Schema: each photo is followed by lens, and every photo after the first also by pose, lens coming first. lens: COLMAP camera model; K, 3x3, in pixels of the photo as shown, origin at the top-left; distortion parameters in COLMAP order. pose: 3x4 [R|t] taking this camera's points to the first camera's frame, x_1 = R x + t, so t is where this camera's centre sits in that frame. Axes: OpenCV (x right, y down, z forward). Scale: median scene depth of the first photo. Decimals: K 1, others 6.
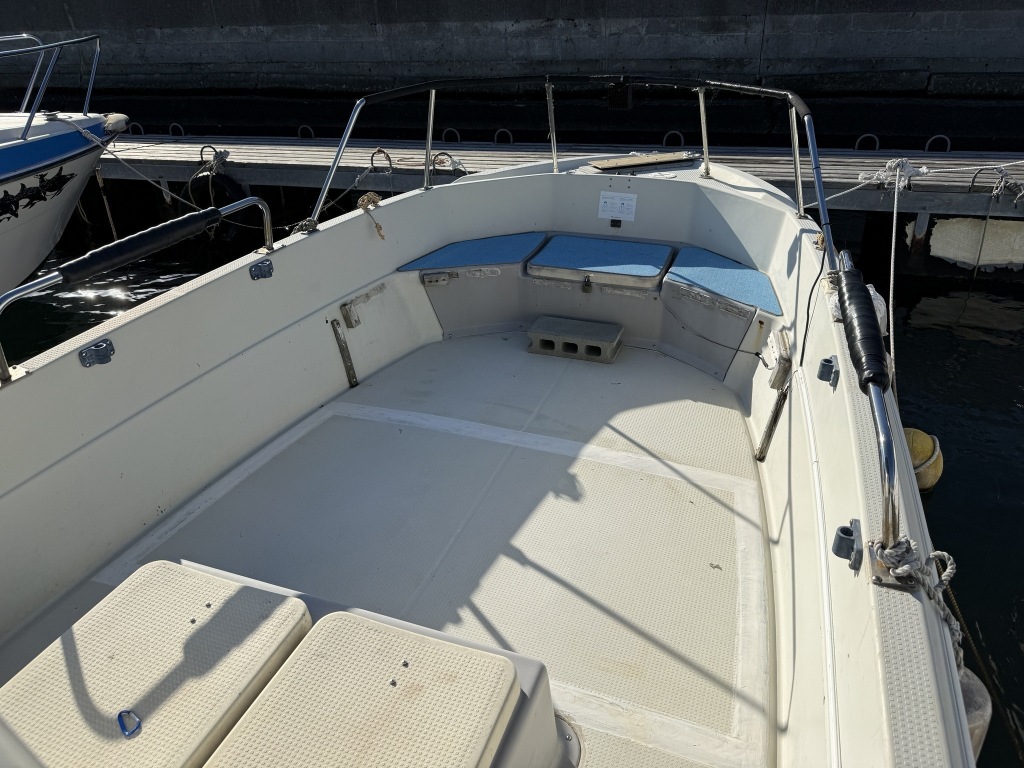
lens RADIAL K [[716.6, 0, 512.0], [0, 716.6, 384.0], [0, 0, 1]] dist [0.052575, -0.062635]
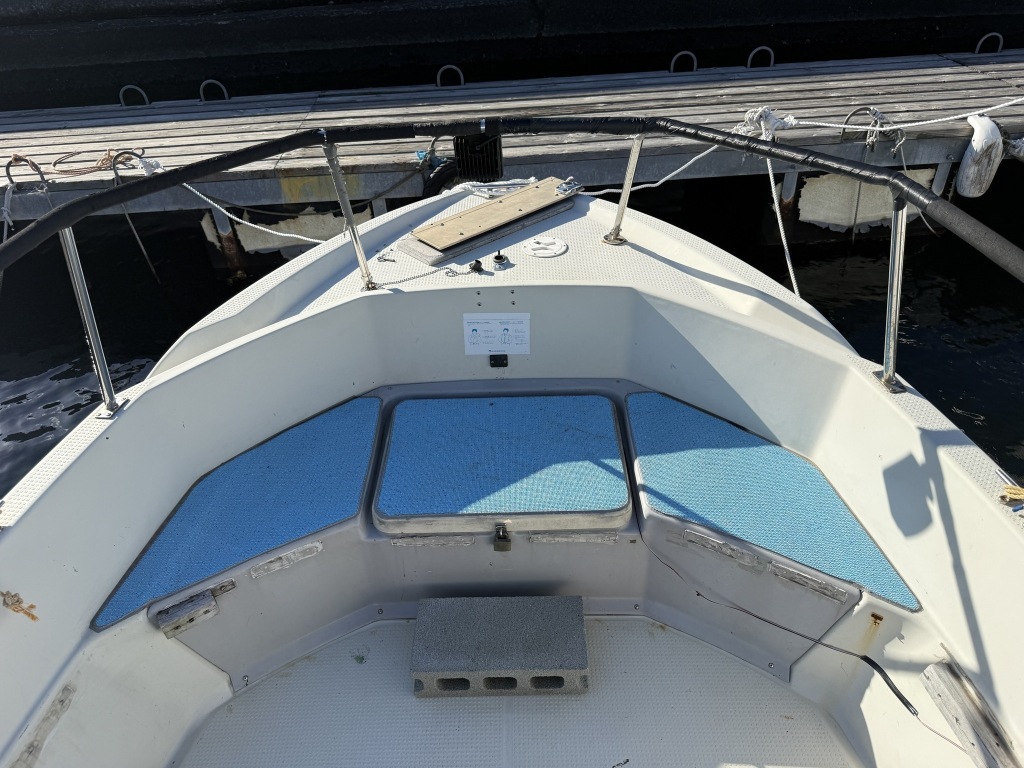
lens RADIAL K [[721.2, 0, 512.0], [0, 721.2, 384.0], [0, 0, 1]] dist [0.047159, -0.082327]
pose [[0.930814, -0.226672, 0.286715, -0.012601], [0.184566, 0.968602, 0.166571, -0.316928], [-0.315469, -0.102129, 0.943424, 0.491647]]
